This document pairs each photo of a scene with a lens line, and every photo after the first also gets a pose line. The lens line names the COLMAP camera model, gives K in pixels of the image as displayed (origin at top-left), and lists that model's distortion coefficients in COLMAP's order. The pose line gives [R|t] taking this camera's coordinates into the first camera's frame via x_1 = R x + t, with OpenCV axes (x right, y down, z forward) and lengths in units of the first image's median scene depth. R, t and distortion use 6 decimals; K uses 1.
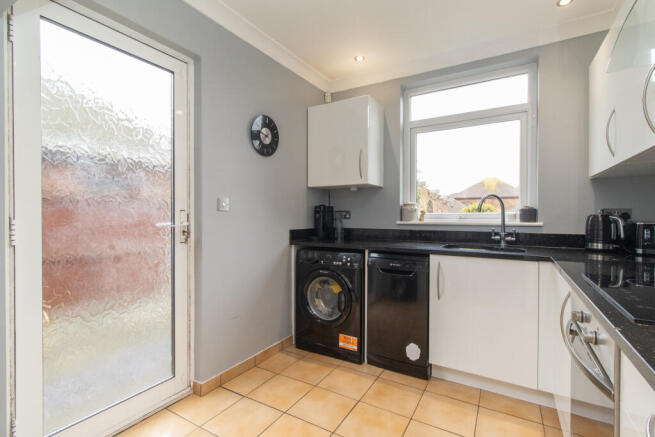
lens RADIAL K [[307.4, 0, 328.3], [0, 307.4, 216.8], [0, 0, 1]] dist [0.001773, 0.000078]
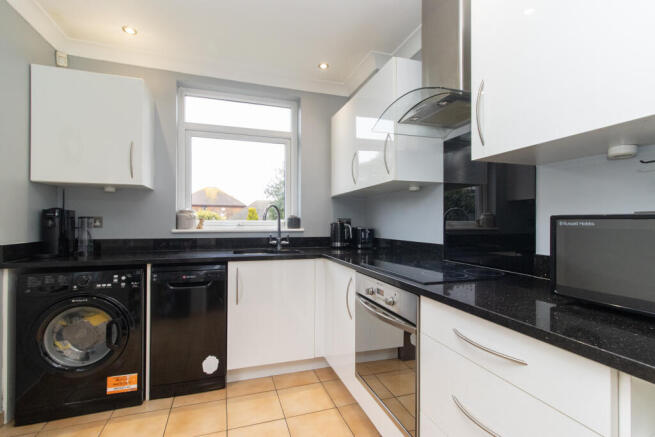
lens RADIAL K [[307.4, 0, 328.2], [0, 307.4, 221.3], [0, 0, 1]] dist [0.001773, 0.000078]
pose [[0.651213, 0.003591, 0.758886, -0.190904], [0.002455, 0.999974, -0.006839, -0.002358], [-0.758891, 0.006316, 0.651187, 0.079178]]
